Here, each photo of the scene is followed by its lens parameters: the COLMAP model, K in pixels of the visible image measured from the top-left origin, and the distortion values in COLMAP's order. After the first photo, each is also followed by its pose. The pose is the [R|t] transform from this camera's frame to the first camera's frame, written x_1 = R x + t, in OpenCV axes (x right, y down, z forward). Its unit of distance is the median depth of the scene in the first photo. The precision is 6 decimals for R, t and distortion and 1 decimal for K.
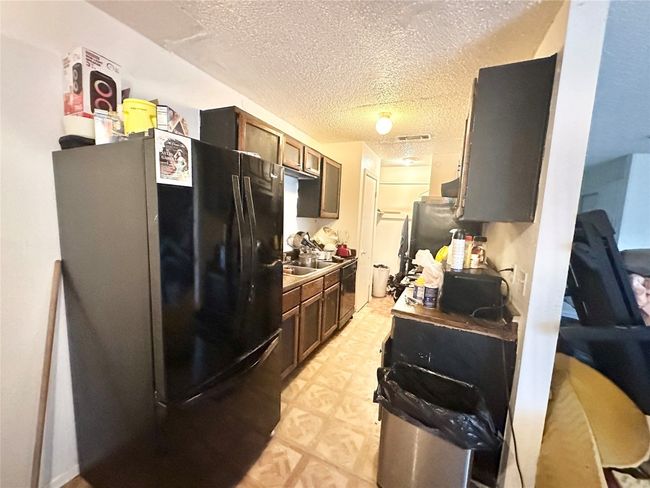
lens RADIAL K [[257.8, 0, 325.6], [0, 257.8, 243.2], [0, 0, 1]] dist [-0.001872, 0.000142]
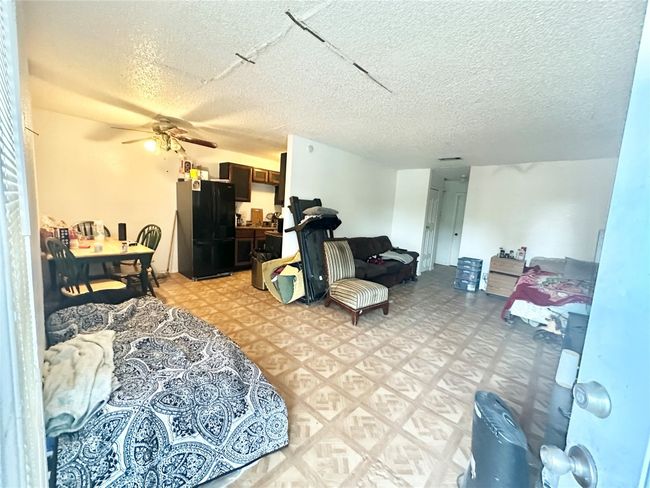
lens RADIAL K [[257.8, 0, 325.6], [0, 257.8, 243.2], [0, 0, 1]] dist [-0.001872, 0.000142]
pose [[0.954170, 0.051433, -0.294811, 0.886027], [-0.052027, 0.998629, 0.005834, 0.165596], [0.294707, 0.009771, 0.955538, -0.793671]]
